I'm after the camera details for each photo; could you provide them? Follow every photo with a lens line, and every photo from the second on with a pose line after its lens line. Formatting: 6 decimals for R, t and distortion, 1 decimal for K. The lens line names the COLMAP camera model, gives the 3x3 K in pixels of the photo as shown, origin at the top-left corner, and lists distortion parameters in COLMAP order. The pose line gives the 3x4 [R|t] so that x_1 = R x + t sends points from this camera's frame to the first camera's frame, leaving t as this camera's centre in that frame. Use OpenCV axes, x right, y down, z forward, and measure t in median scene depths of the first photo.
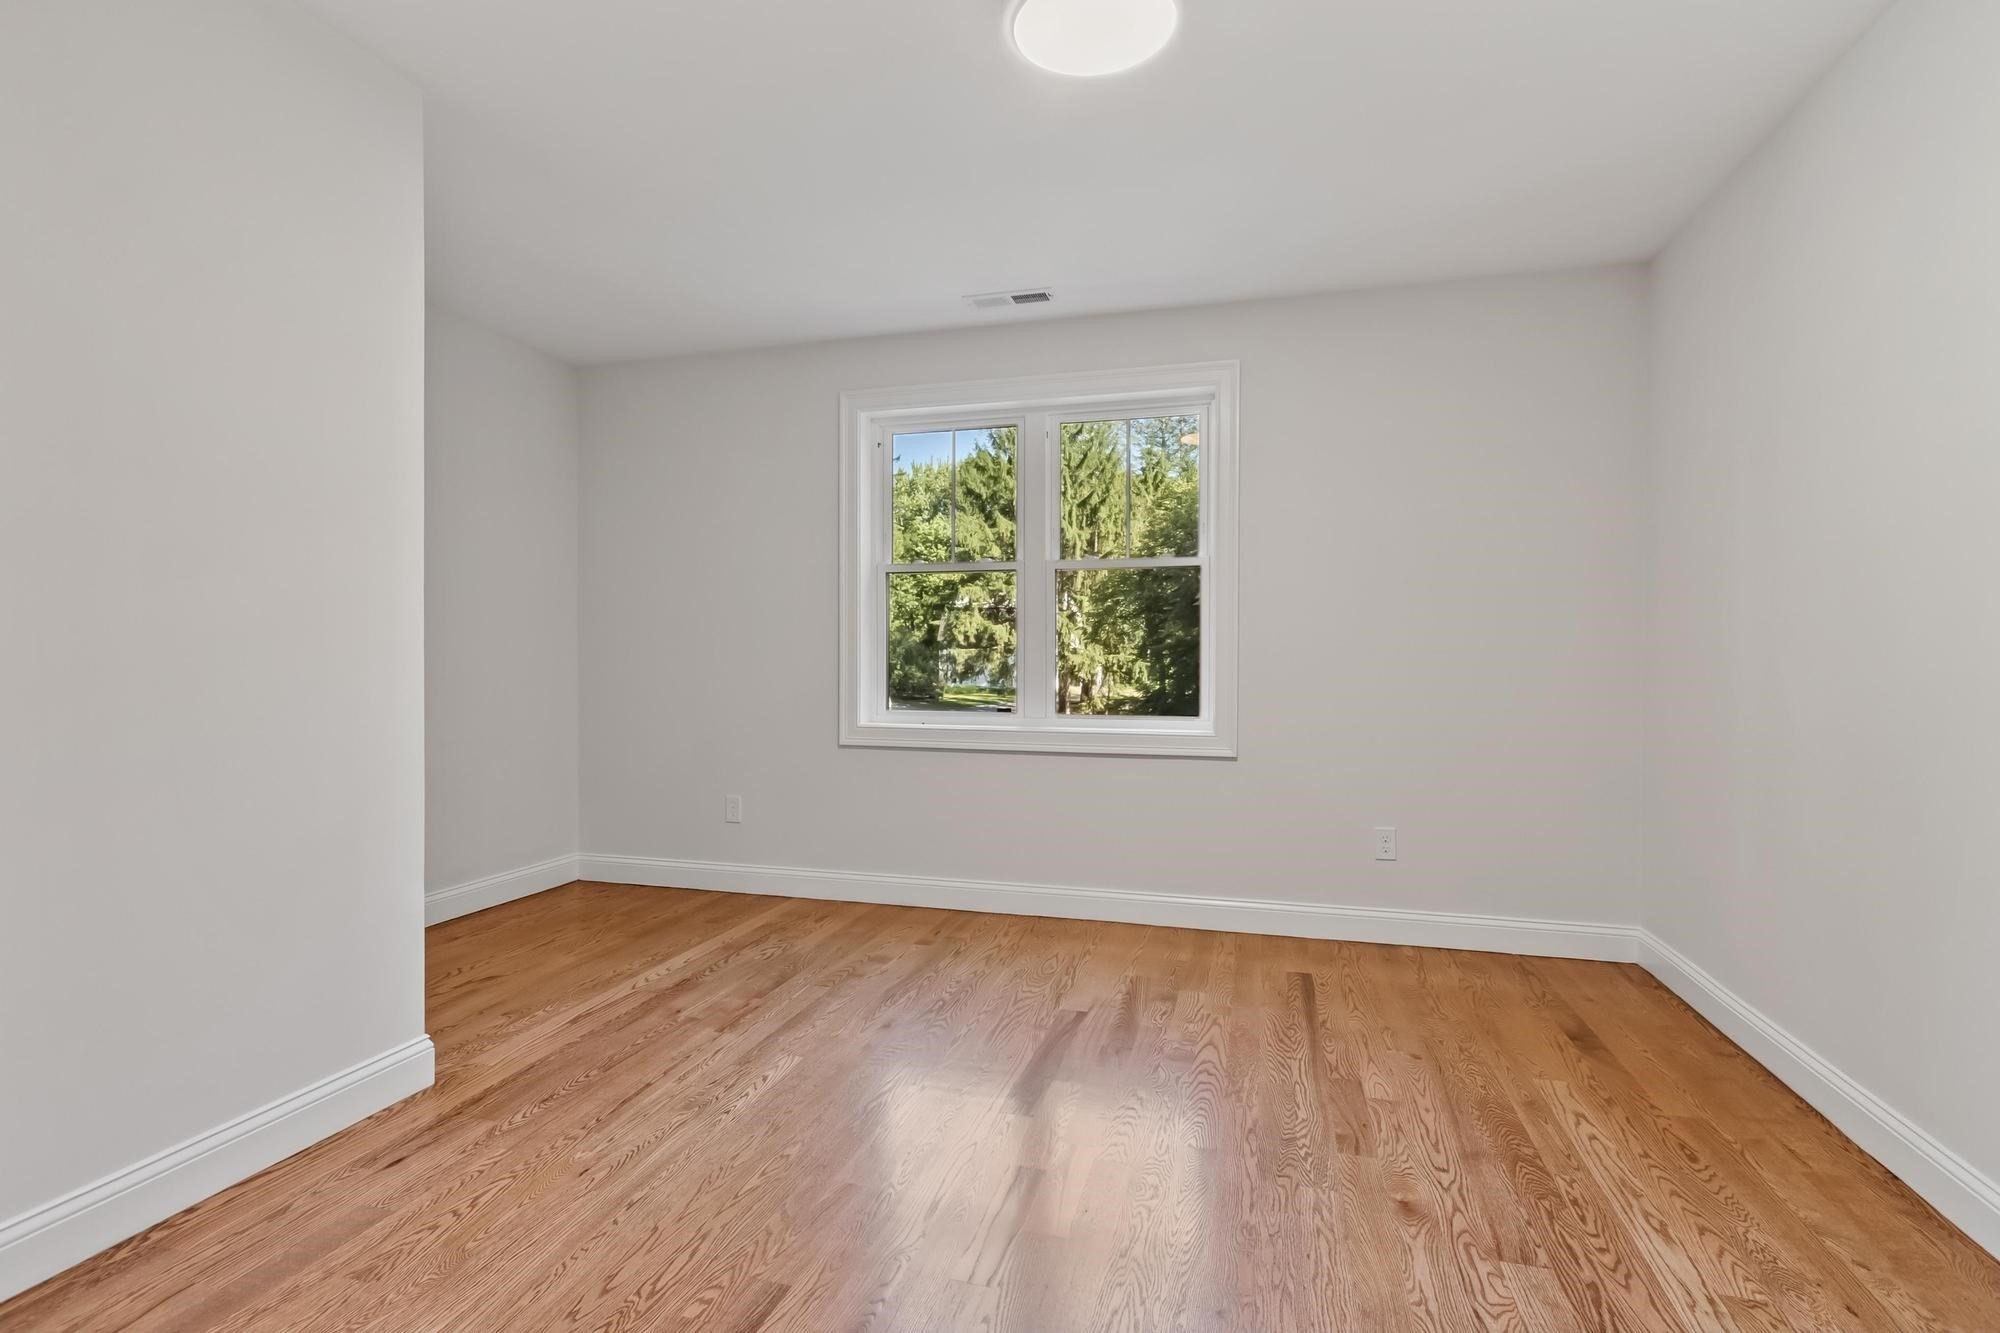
lens RADIAL K [[944.6, 0, 1000.5], [0, 944.6, 662.7], [0, 0, 1]] dist [0.002067, -0.000392]
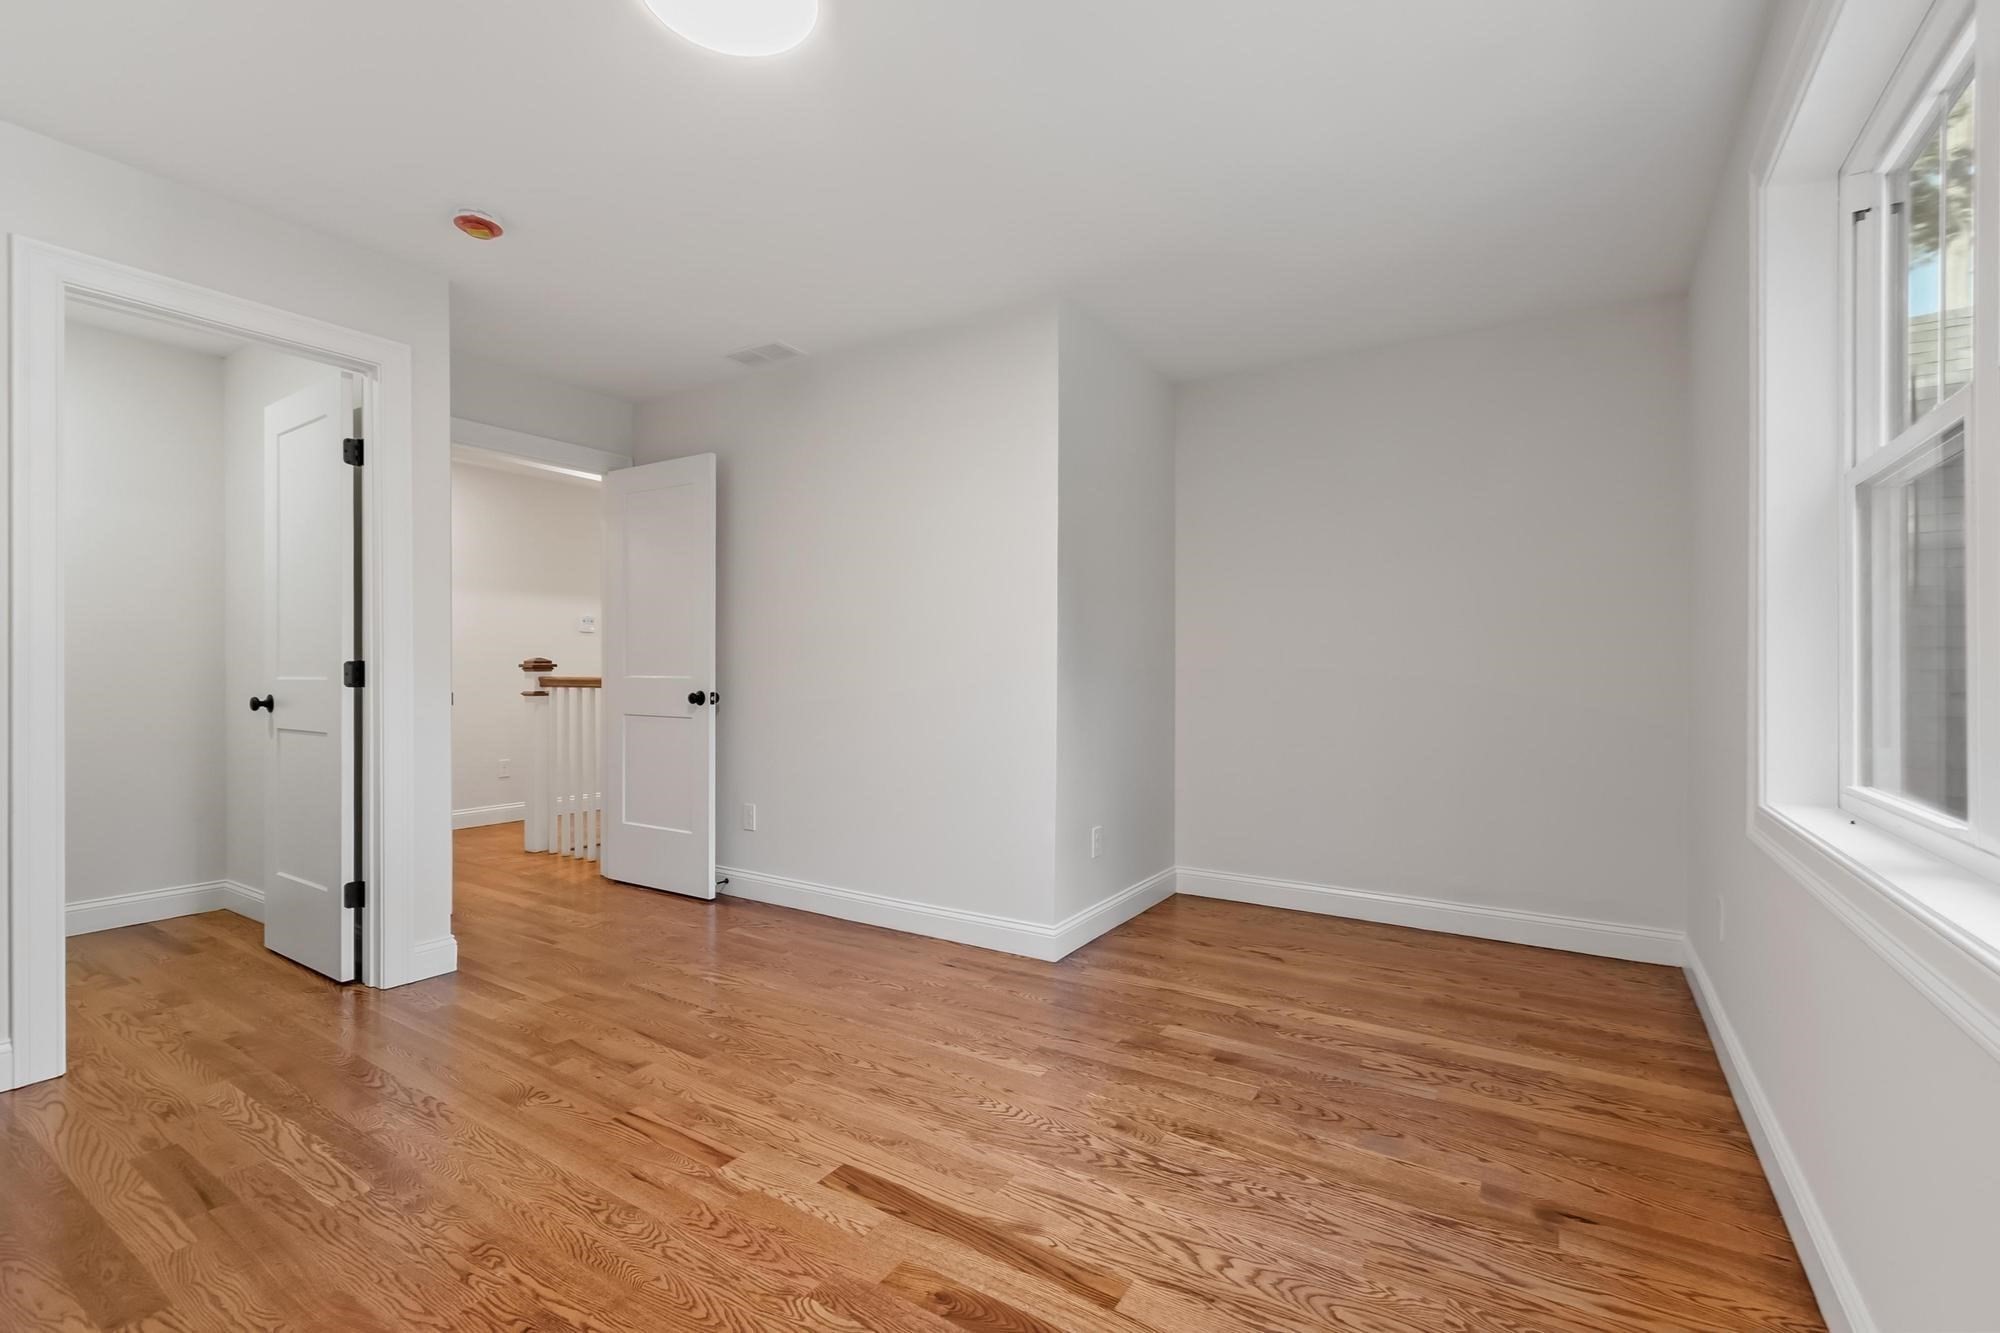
lens RADIAL K [[869.8, 0, 1001.7], [0, 869.8, 671.3], [0, 0, 1]] dist [0.000137, 0.000224]
pose [[-0.280521, -0.003301, -0.959842, 0.569649], [-0.006438, 0.999978, -0.001557, -0.003613], [0.959826, 0.005743, -0.280536, 1.020478]]
